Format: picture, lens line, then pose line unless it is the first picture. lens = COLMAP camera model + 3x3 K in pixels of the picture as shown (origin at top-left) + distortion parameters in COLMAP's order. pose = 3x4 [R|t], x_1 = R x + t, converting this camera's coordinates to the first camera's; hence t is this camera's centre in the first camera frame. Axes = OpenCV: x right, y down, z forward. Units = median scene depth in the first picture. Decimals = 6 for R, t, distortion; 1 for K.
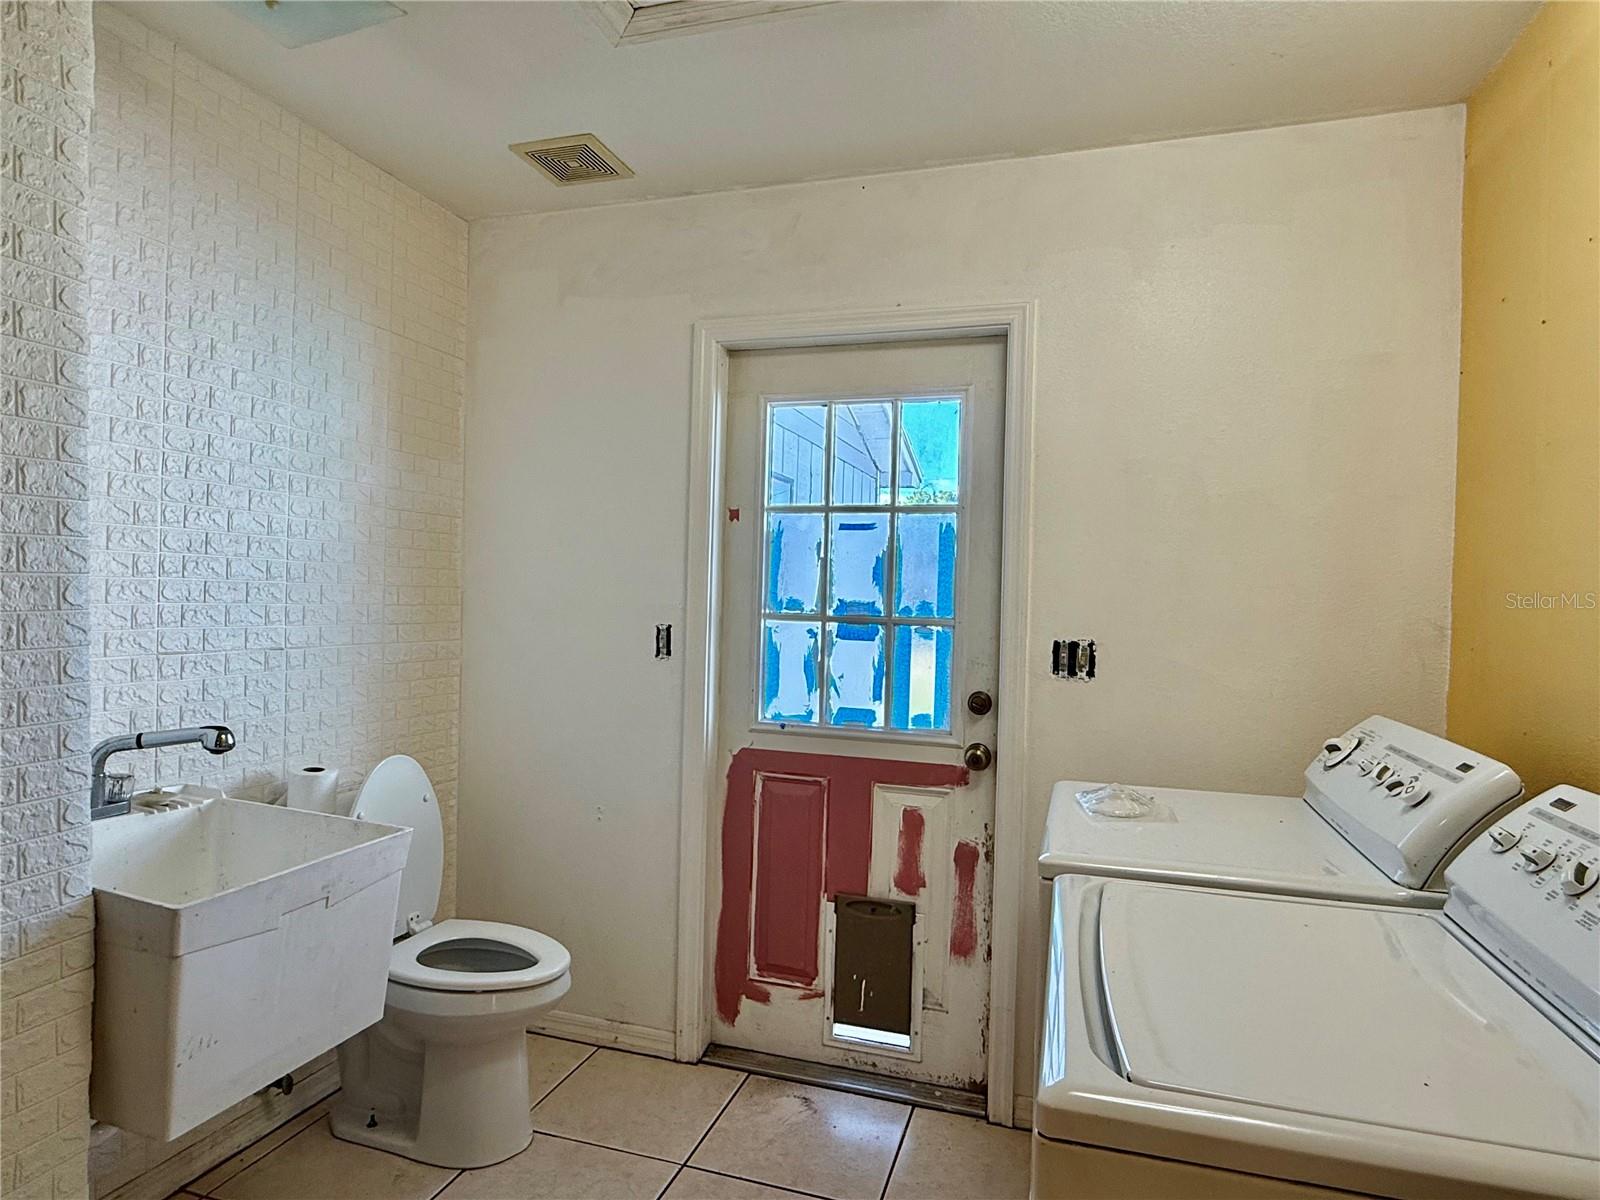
lens RADIAL K [[926.1, 0, 800.8], [0, 926.1, 605.0], [0, 0, 1]] dist [-0.000816, 0.002078]
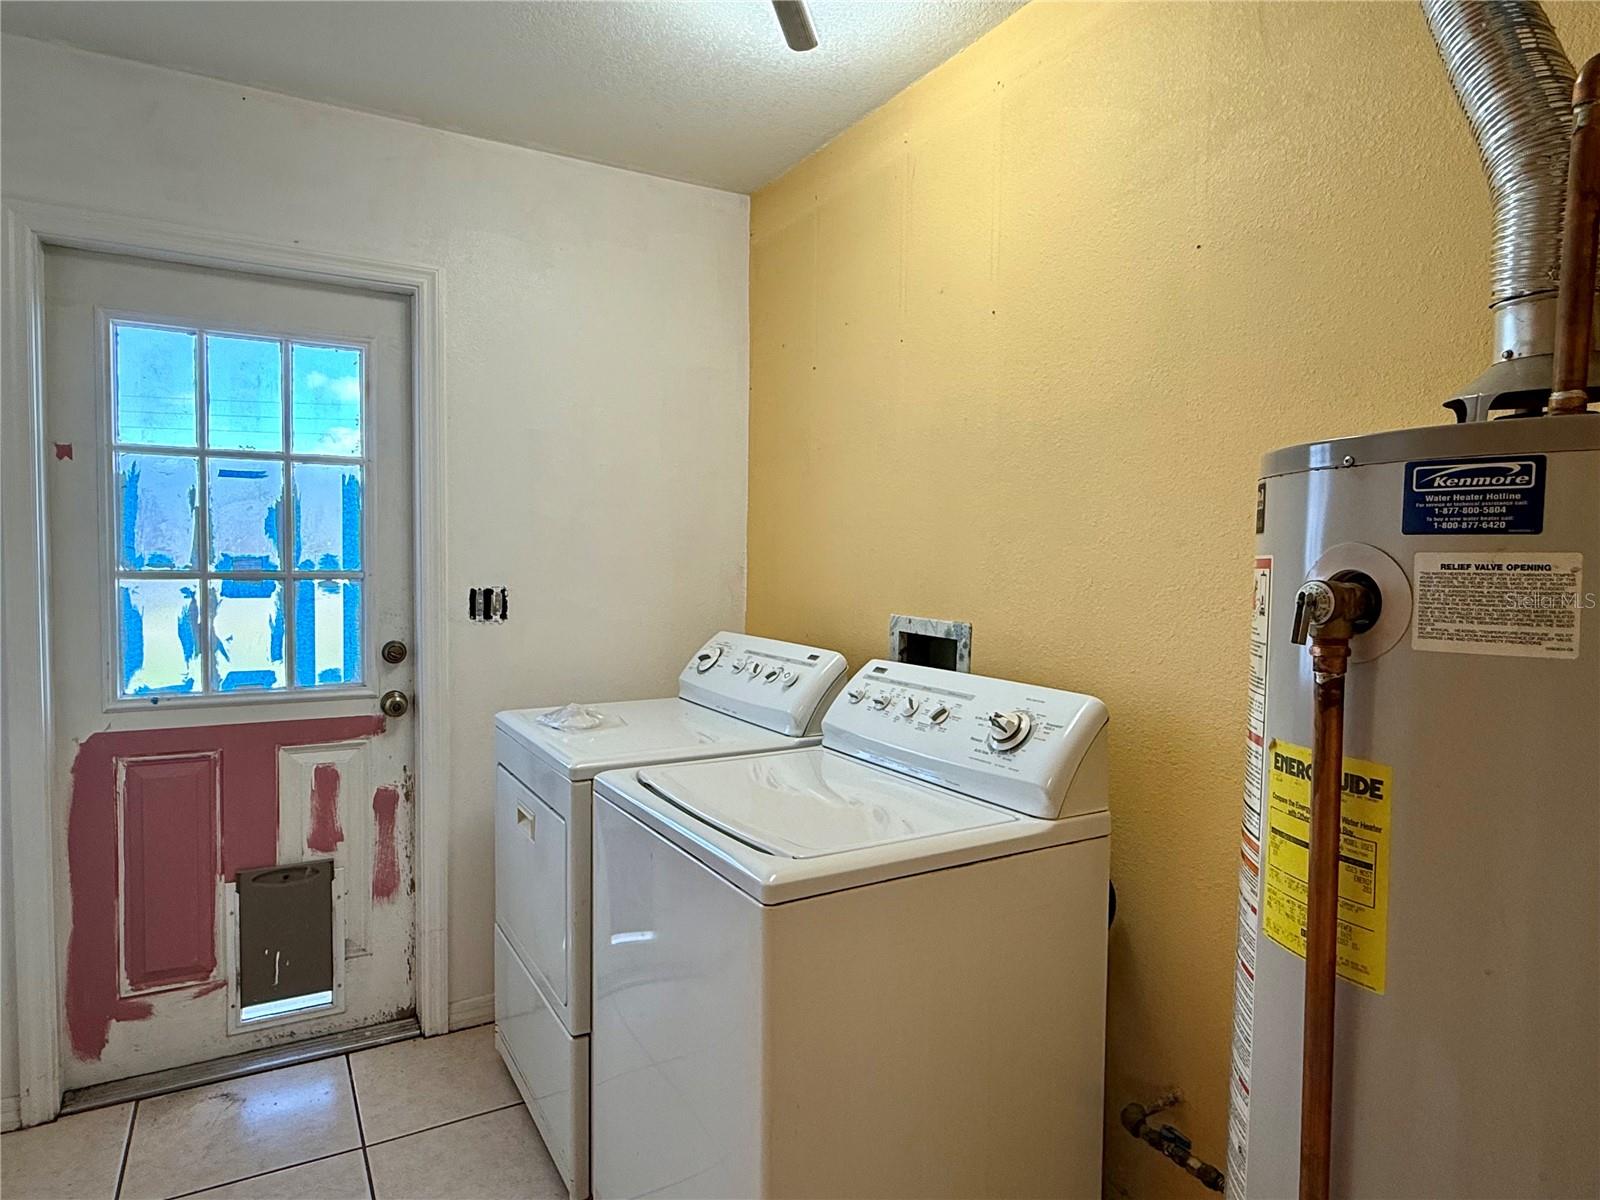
lens RADIAL K [[926.1, 0, 786.1], [0, 926.1, 601.8], [0, 0, 1]] dist [-0.000816, 0.002078]
pose [[0.684604, -0.054893, 0.726845, -0.255571], [0.011418, 0.997846, 0.064606, -0.011976], [-0.728825, -0.035931, 0.683756, -0.024200]]
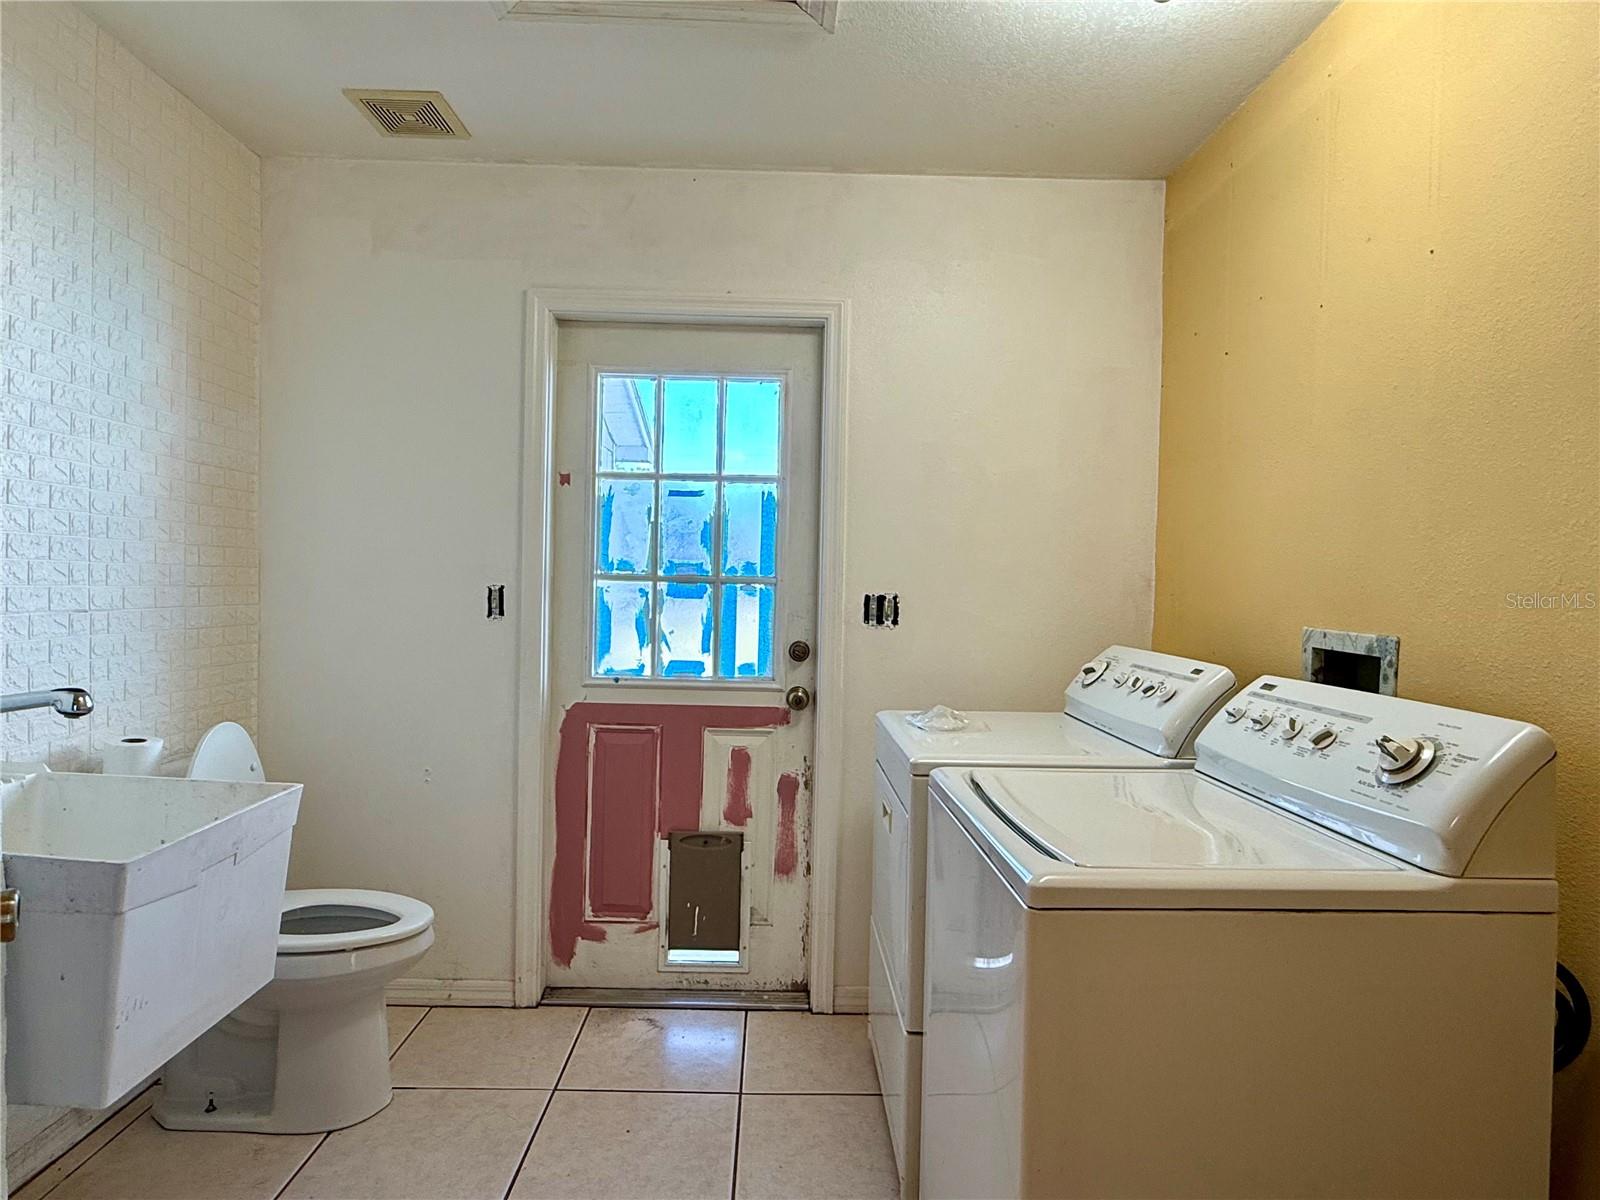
lens RADIAL K [[926.1, 0, 800.5], [0, 926.1, 600.3], [0, 0, 1]] dist [-0.000816, 0.002078]
pose [[0.948019, -0.012052, 0.317986, -0.165603], [0.005553, 0.999757, 0.021337, 0.019109], [-0.318166, -0.018462, 0.947855, -0.076133]]
